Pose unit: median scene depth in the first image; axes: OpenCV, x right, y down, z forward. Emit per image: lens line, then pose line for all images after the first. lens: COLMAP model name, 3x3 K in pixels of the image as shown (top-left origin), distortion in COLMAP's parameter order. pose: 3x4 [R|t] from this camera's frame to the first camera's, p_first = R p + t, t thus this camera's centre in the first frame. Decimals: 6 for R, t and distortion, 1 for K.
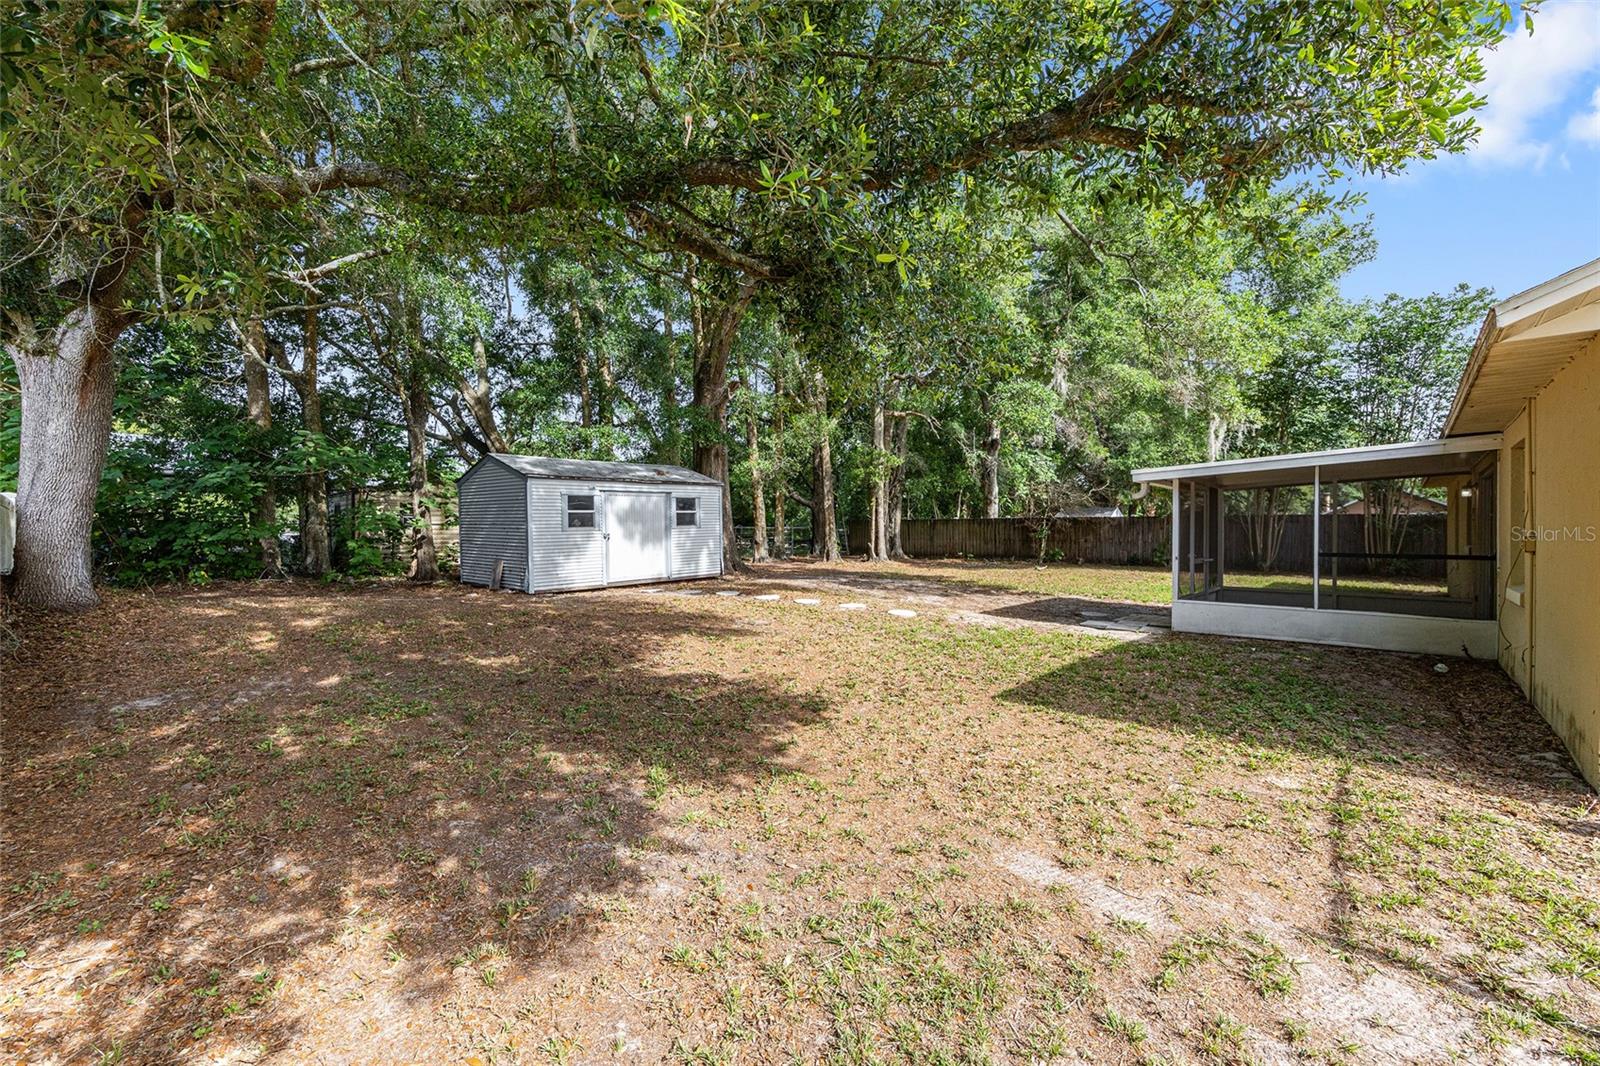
lens RADIAL K [[651.3, 0, 807.5], [0, 651.3, 530.9], [0, 0, 1]] dist [0.000145, 0.001107]
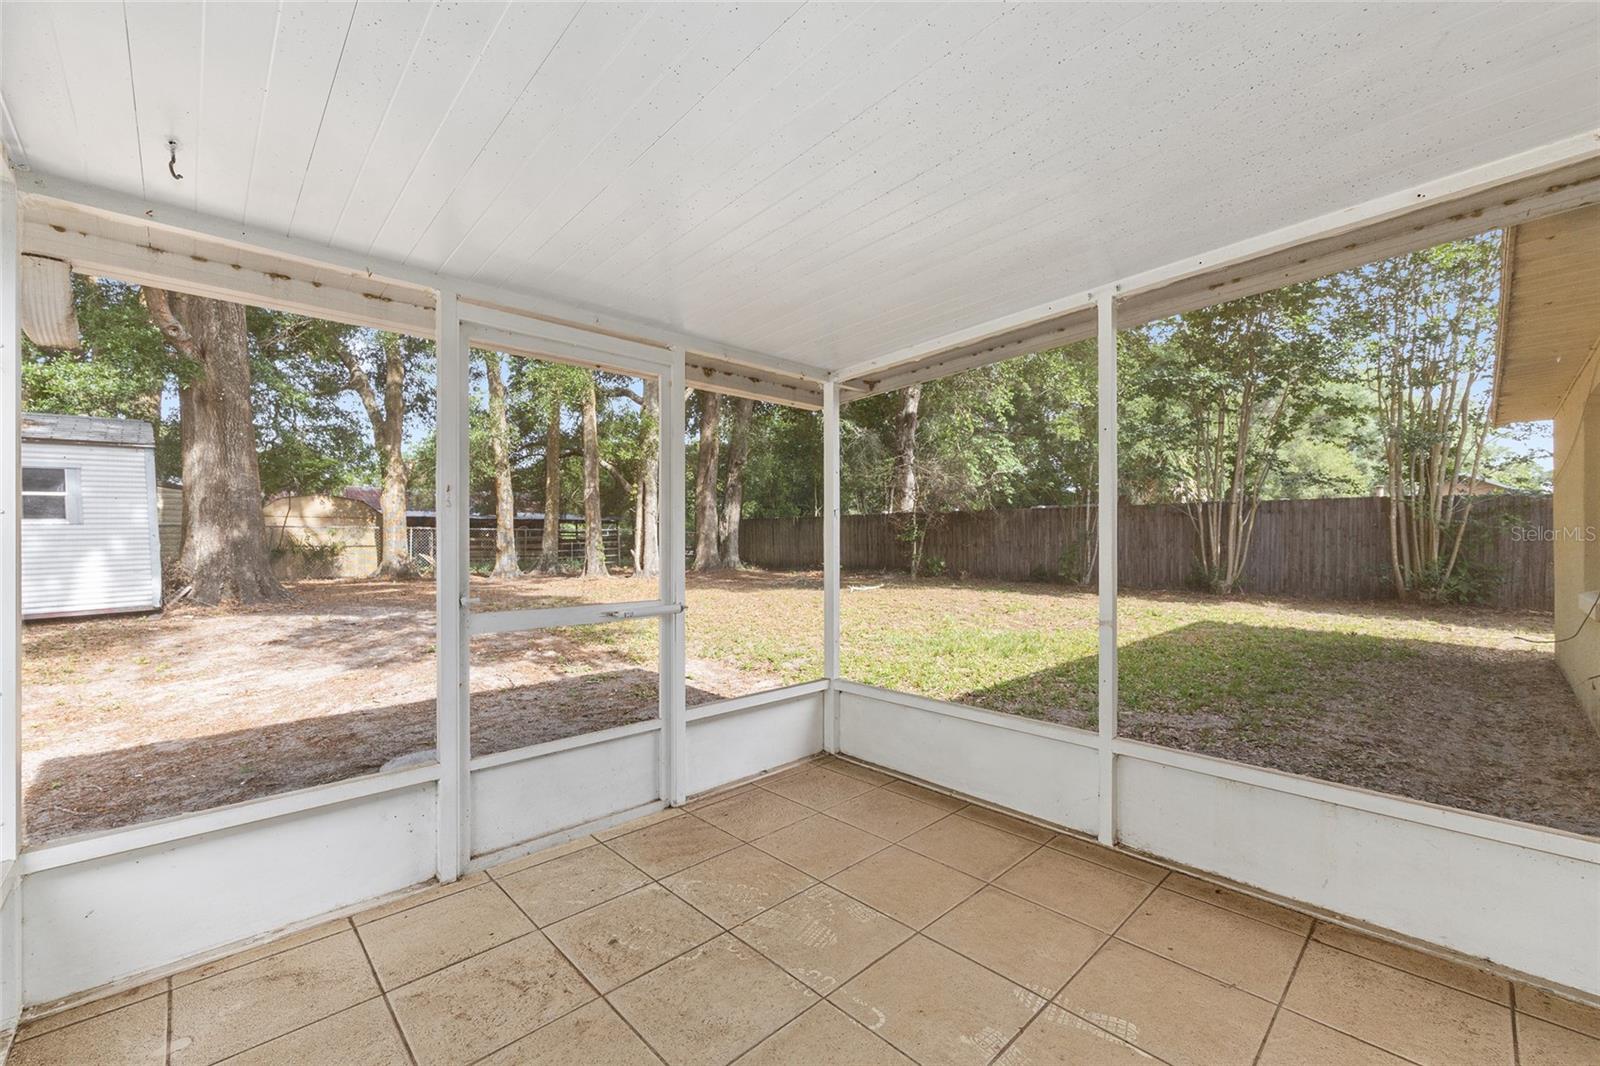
lens RADIAL K [[651.3, 0, 800.3], [0, 651.3, 537.6], [0, 0, 1]] dist [0.000145, 0.001107]
pose [[0.997794, -0.004993, -0.066200, 0.476901], [0.005180, 0.999983, 0.002647, 0.009047], [0.066185, -0.002984, 0.997803, 0.501962]]
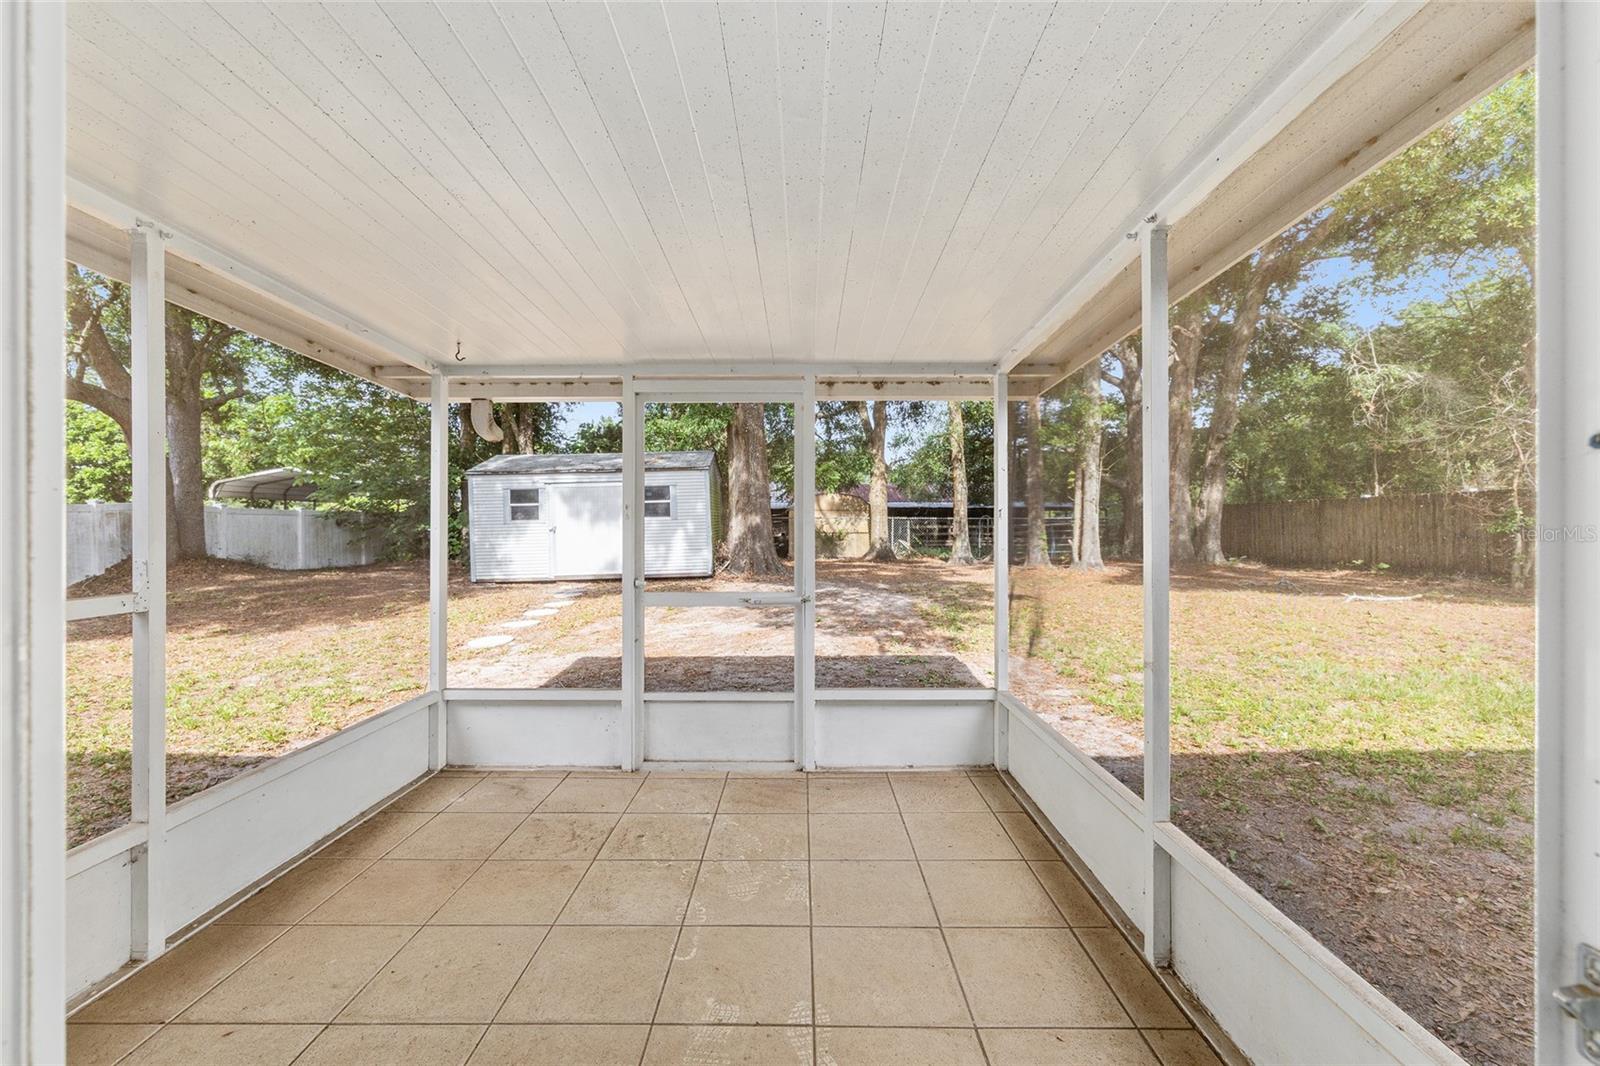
lens RADIAL K [[651.3, 0, 803.1], [0, 651.3, 521.2], [0, 0, 1]] dist [0.000145, 0.001107]
pose [[0.673586, -0.008376, -0.739062, 0.606474], [0.007889, 0.999960, -0.004143, 0.003272], [0.739067, -0.003039, 0.673625, 0.544880]]
